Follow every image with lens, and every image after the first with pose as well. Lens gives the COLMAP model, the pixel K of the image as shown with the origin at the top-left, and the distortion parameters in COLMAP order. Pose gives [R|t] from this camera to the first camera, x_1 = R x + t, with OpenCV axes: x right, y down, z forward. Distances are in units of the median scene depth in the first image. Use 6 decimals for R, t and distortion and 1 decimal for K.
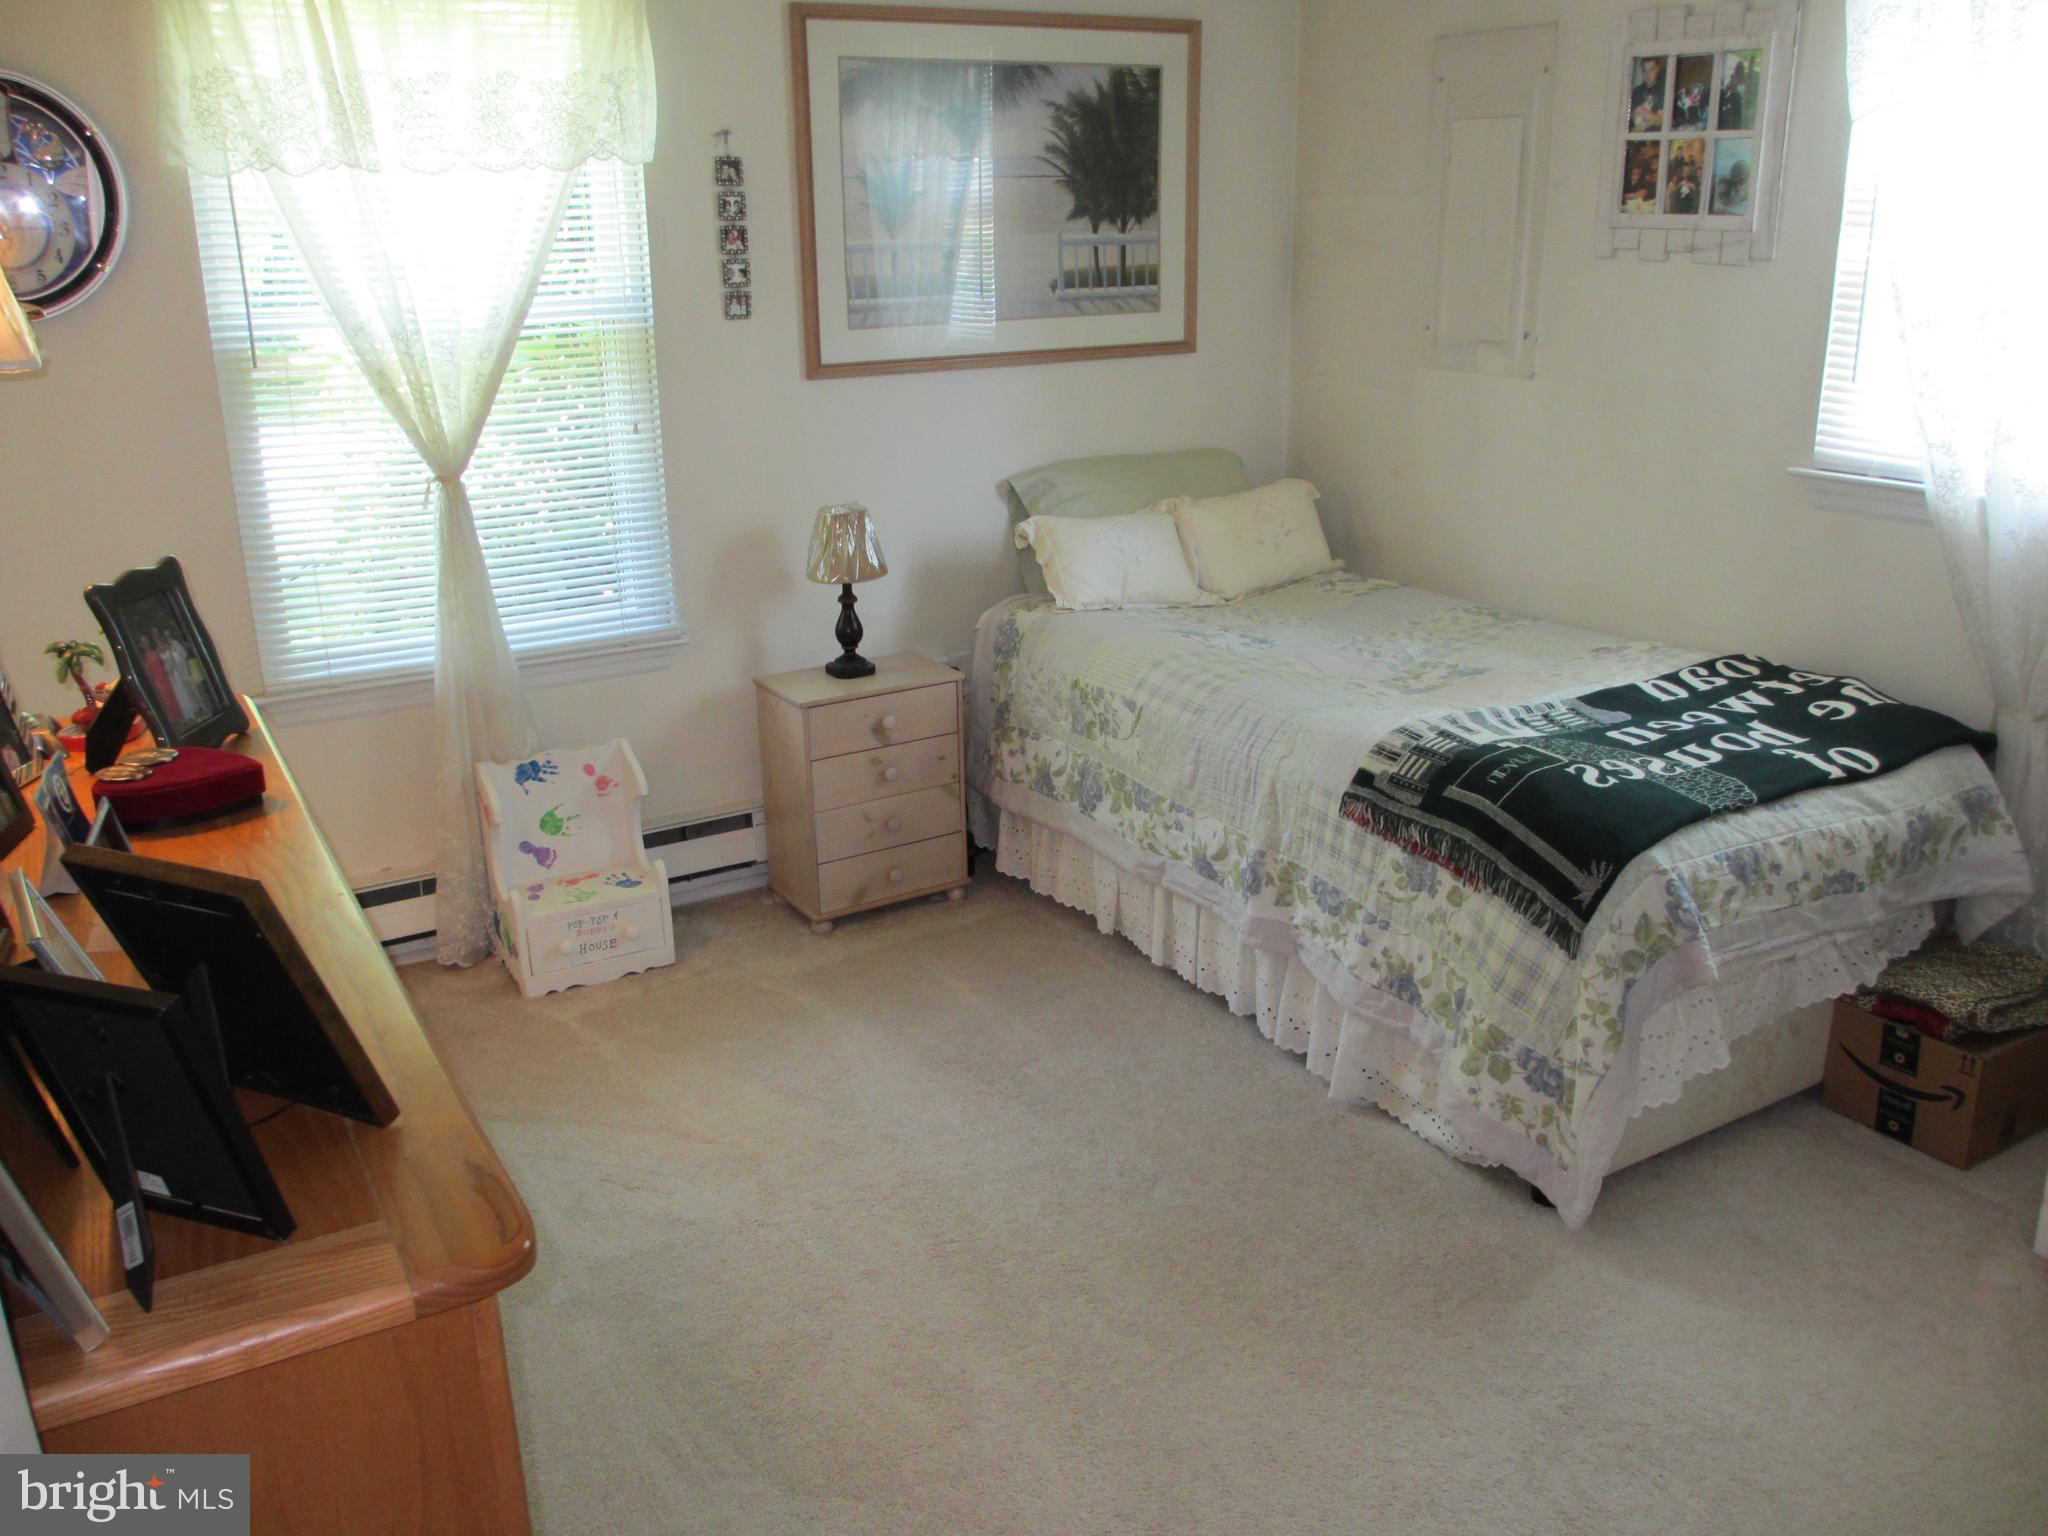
lens RADIAL K [[1691.9, 0, 1025.9], [0, 1691.9, 770.2], [0, 0, 1]] dist [-0.067407, 0.030908]
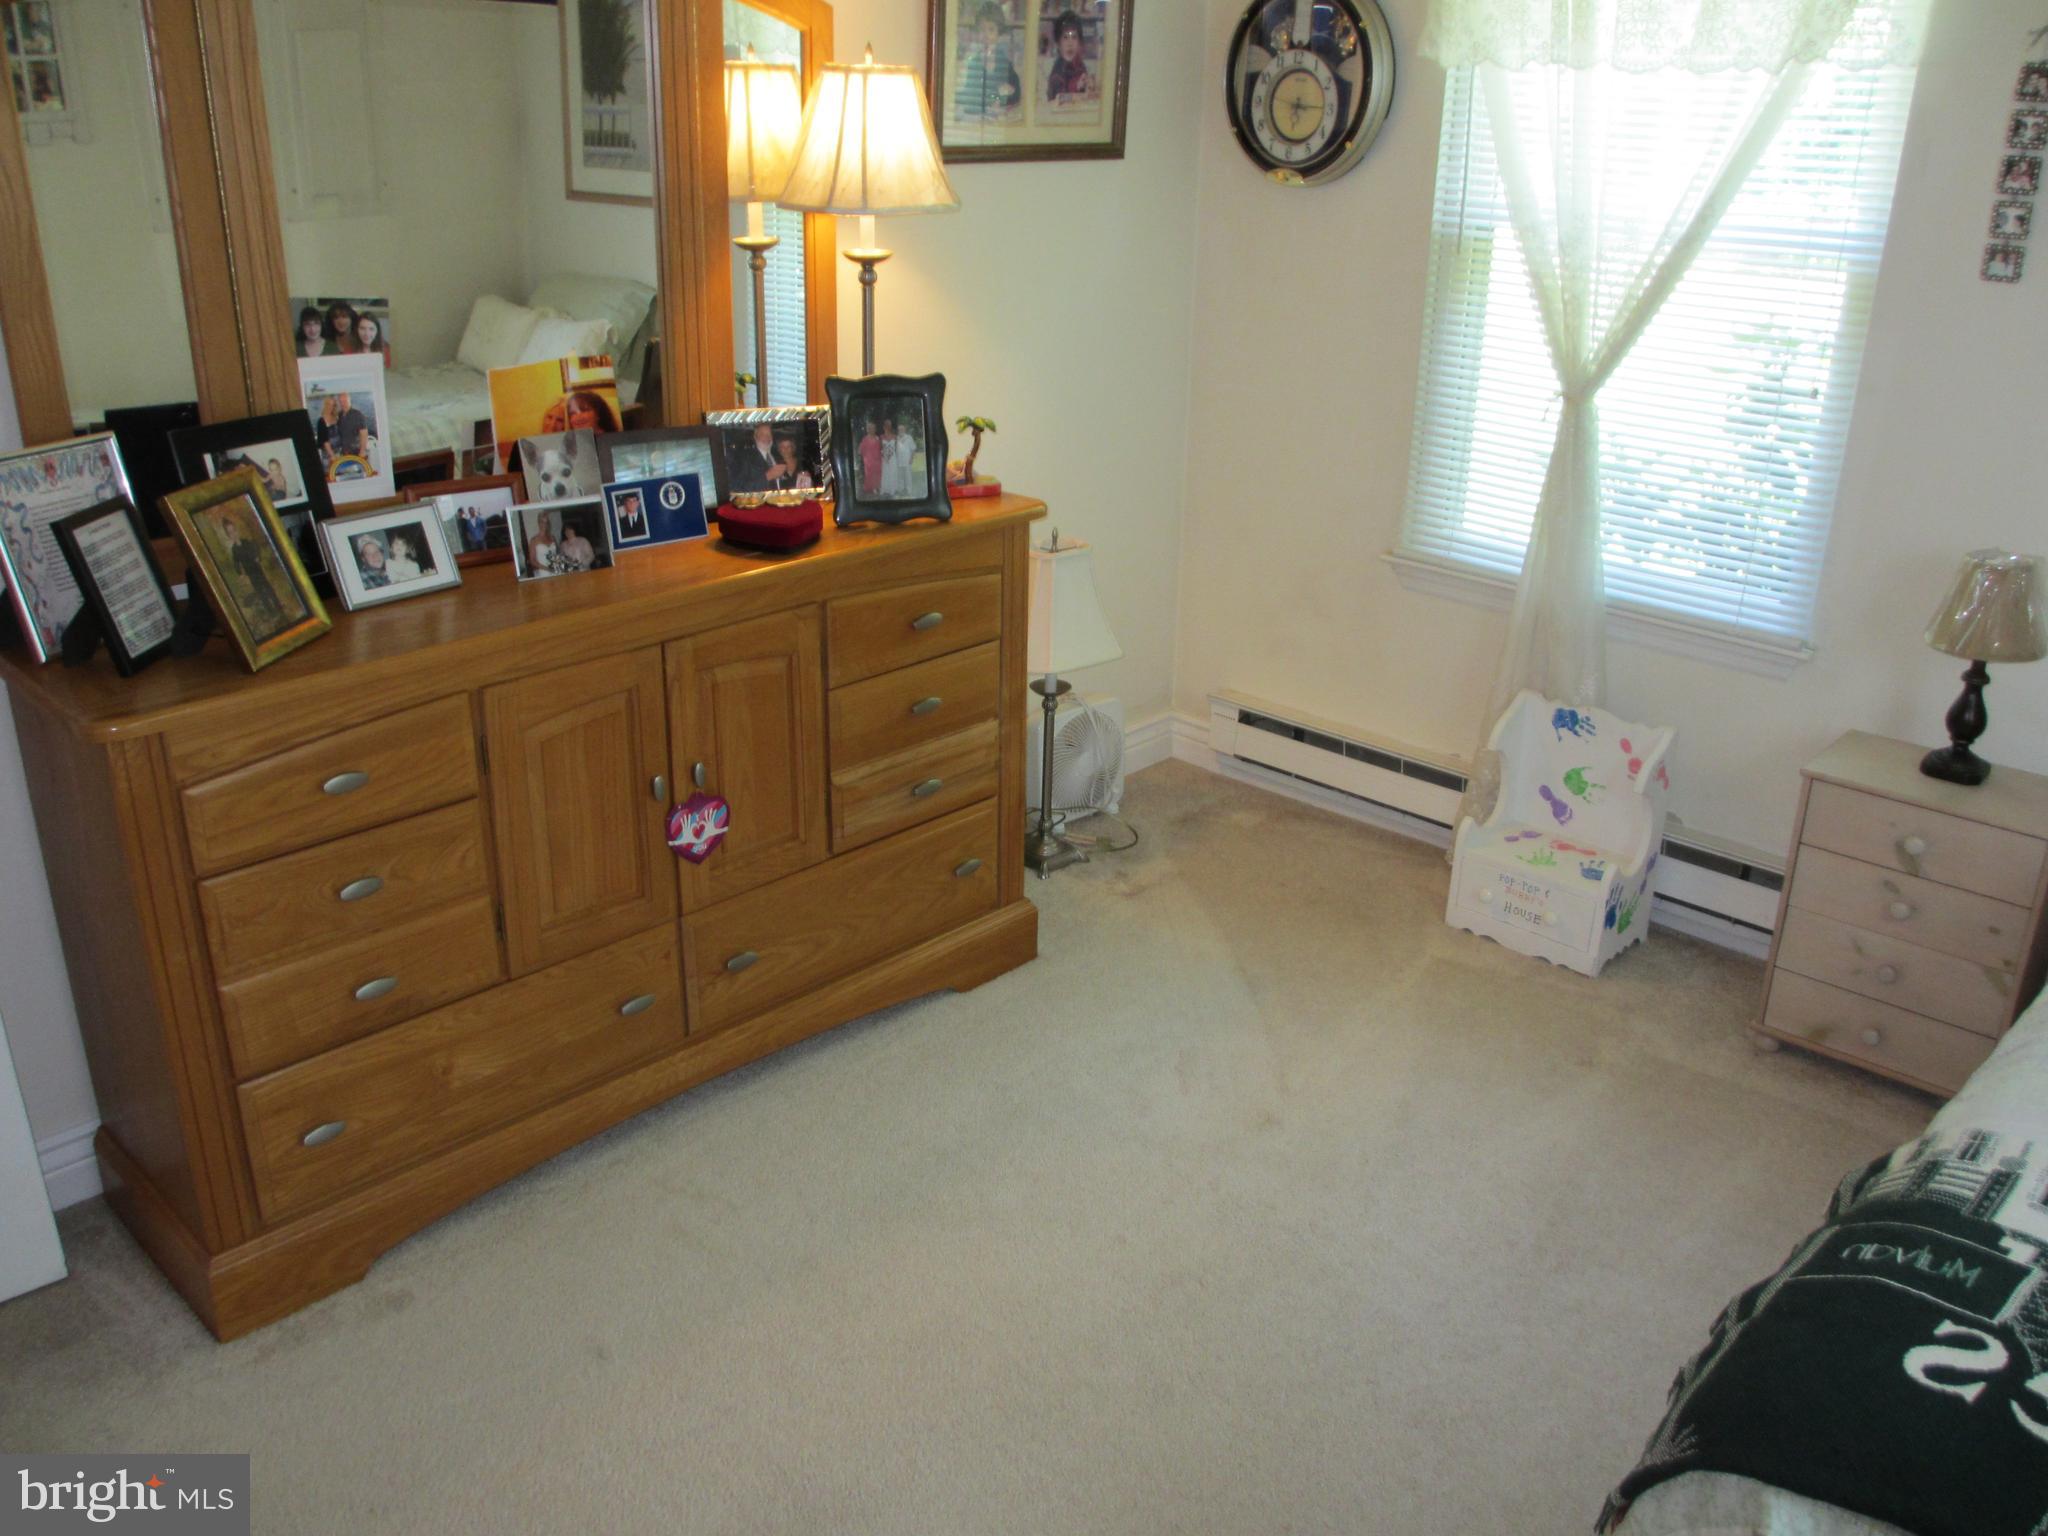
lens RADIAL K [[1691.9, 0, 1022.5], [0, 1691.9, 765.7], [0, 0, 1]] dist [-0.067407, 0.030908]
pose [[0.263134, 0.385685, -0.884312, 0.460357], [-0.317727, 0.900123, 0.298040, -0.157261], [0.910939, 0.202545, 0.359396, 0.385166]]
